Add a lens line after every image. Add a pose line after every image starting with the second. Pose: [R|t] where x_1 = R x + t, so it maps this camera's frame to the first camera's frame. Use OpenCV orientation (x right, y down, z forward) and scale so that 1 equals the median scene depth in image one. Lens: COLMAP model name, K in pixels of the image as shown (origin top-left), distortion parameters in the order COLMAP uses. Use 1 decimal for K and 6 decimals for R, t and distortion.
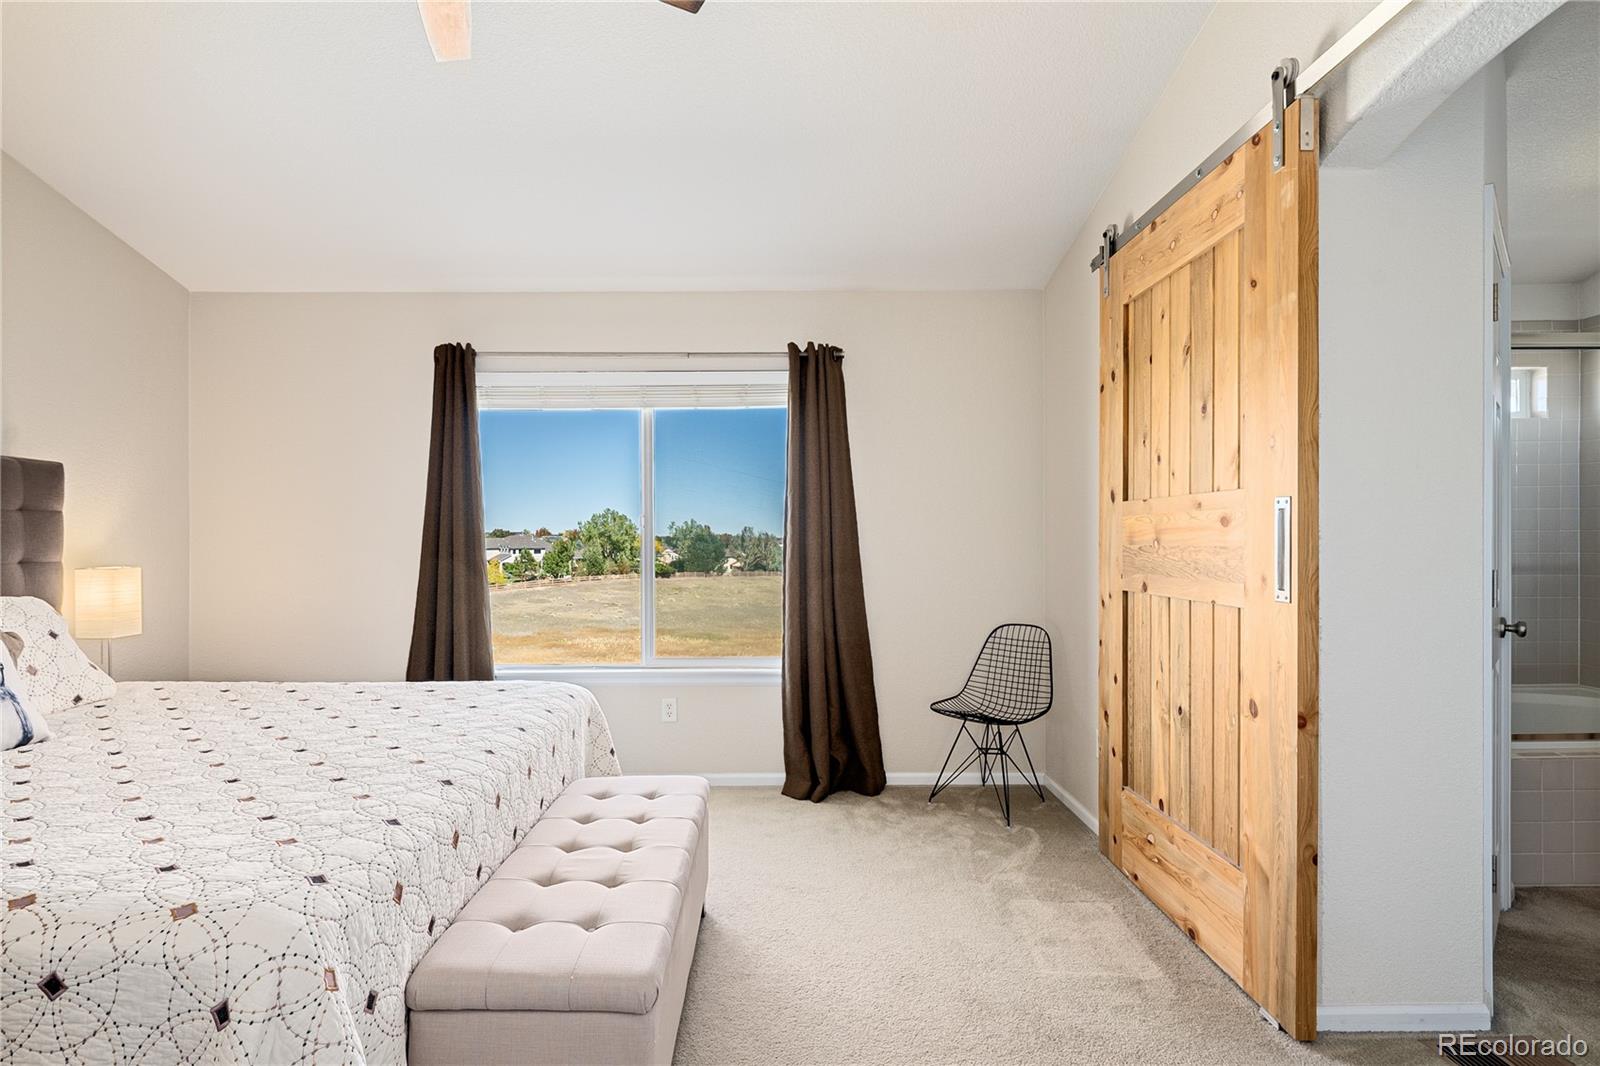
lens RADIAL K [[768.6, 0, 773.4], [0, 768.6, 551.7], [0, 0, 1]] dist [0.003619, -0.004262]
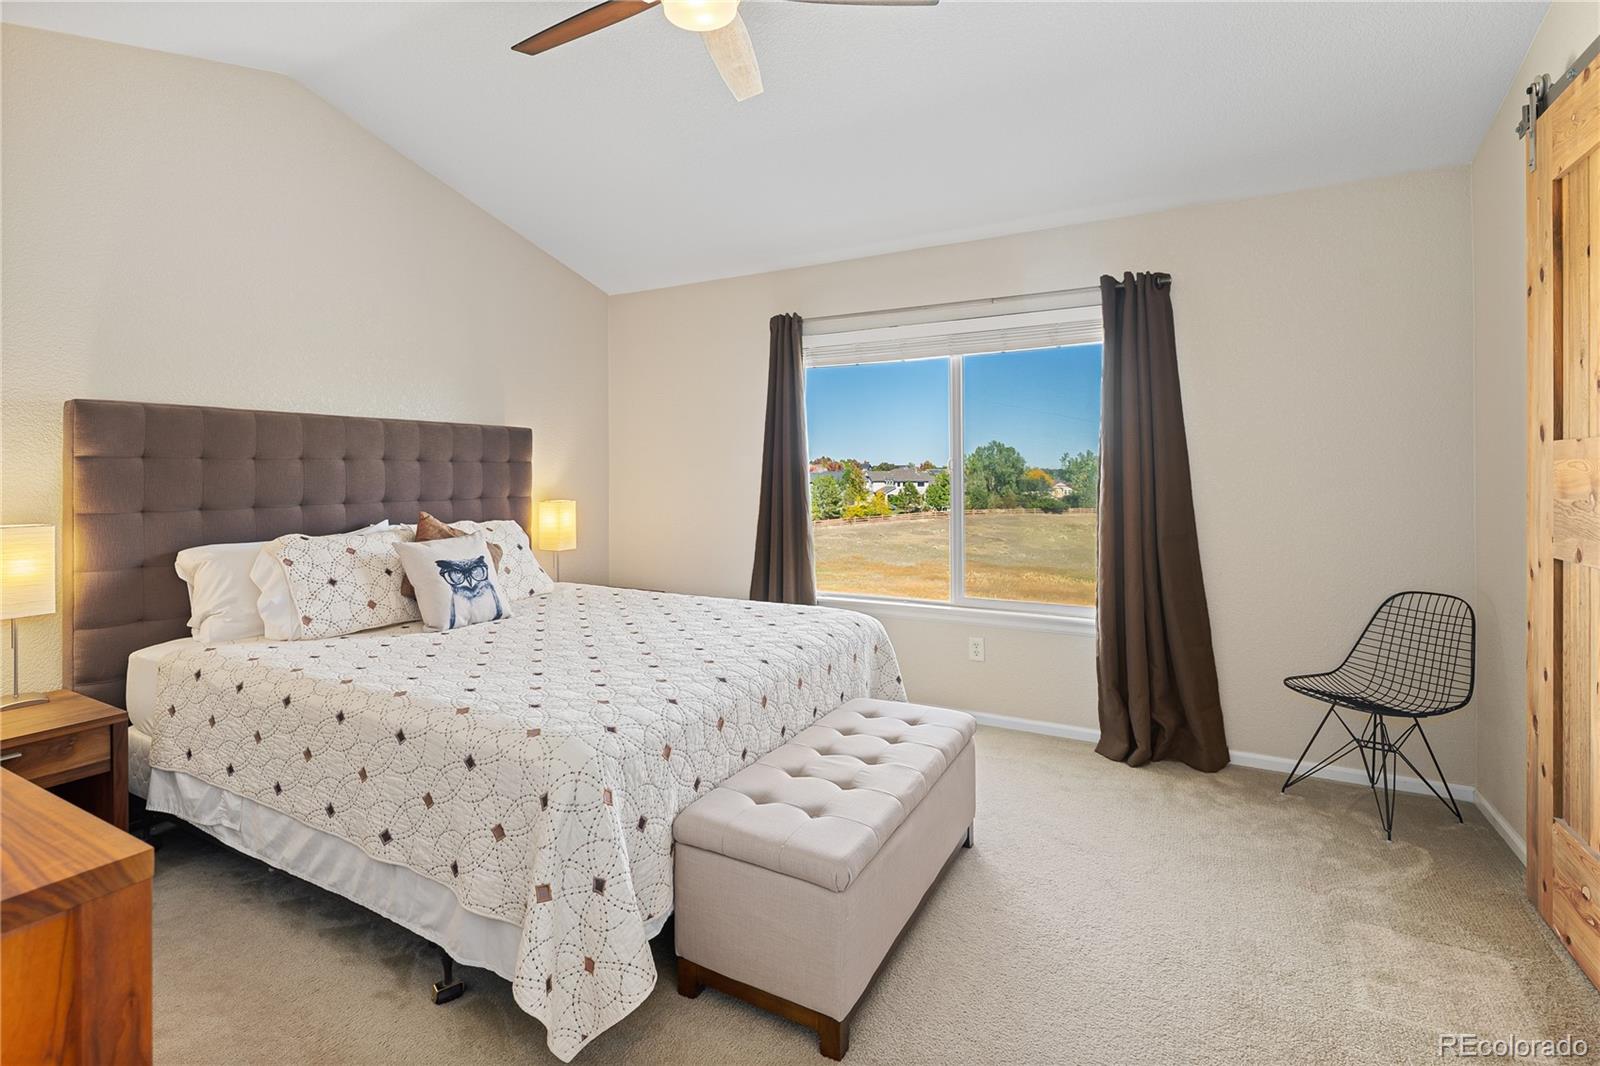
lens RADIAL K [[768.6, 0, 742.7], [0, 768.6, 490.1], [0, 0, 1]] dist [0.003619, -0.004262]
pose [[0.864047, 0.012794, -0.503248, 0.144371], [-0.009211, 0.999911, 0.009607, -0.016170], [0.503327, -0.003665, 0.864088, -0.050205]]
